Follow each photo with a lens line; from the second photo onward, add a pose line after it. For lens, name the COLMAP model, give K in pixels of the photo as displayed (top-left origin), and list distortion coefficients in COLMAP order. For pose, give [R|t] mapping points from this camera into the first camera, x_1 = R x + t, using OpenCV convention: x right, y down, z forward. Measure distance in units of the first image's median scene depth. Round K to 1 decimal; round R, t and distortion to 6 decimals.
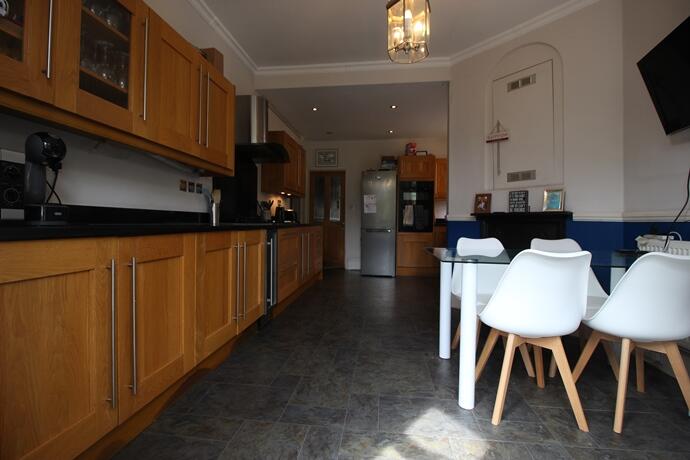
lens RADIAL K [[318.6, 0, 345.9], [0, 318.6, 226.1], [0, 0, 1]] dist [0.001862, 0.000194]
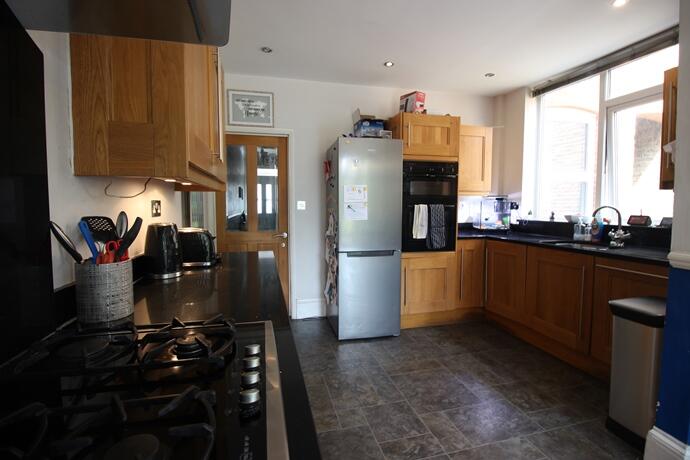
lens RADIAL K [[318.6, 0, 344.4], [0, 318.6, 224.8], [0, 0, 1]] dist [0.001862, 0.000194]
pose [[0.931419, -0.031036, 0.362622, -0.126701], [0.013875, 0.998661, 0.049833, -0.059188], [-0.363683, -0.041384, 0.930603, 0.528605]]
